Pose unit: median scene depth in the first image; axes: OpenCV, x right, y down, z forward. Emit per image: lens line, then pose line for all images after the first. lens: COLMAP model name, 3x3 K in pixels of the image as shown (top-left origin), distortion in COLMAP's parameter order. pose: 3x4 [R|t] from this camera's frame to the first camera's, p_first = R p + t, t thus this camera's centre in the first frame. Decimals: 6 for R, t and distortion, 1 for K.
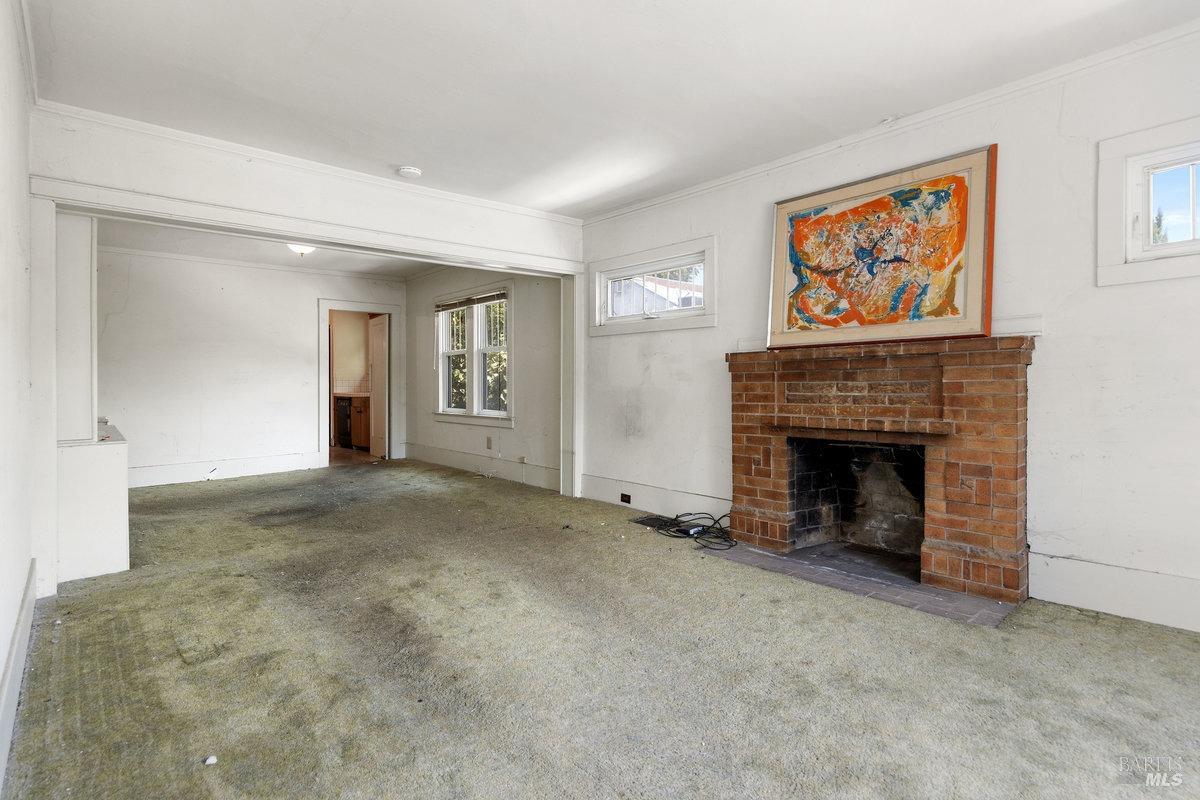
lens RADIAL K [[584.8, 0, 596.6], [0, 584.8, 377.0], [0, 0, 1]] dist [0.004815, 0.000829]
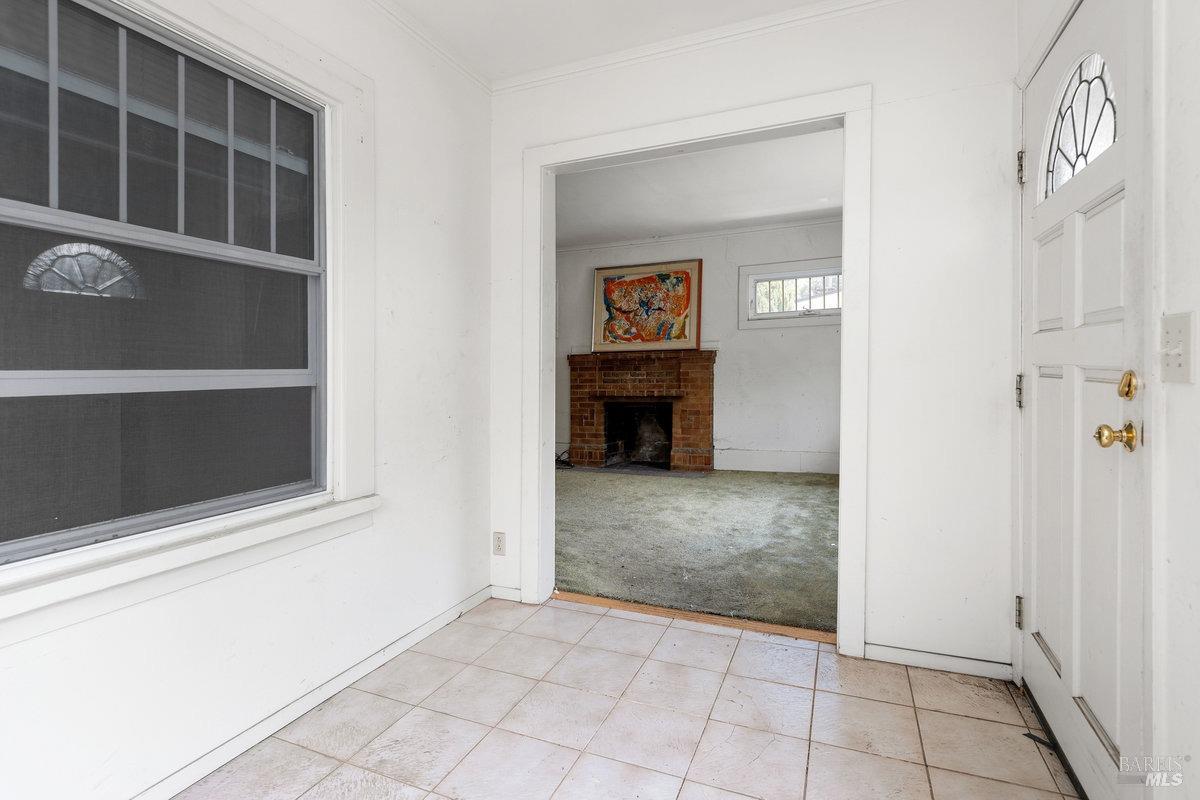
lens RADIAL K [[584.8, 0, 596.6], [0, 584.8, 377.0], [0, 0, 1]] dist [0.004815, 0.000829]
pose [[0.903940, -0.004923, 0.427630, -0.495238], [-0.000732, 0.999914, 0.013059, 0.001881], [-0.427658, -0.012118, 0.903859, -0.655117]]
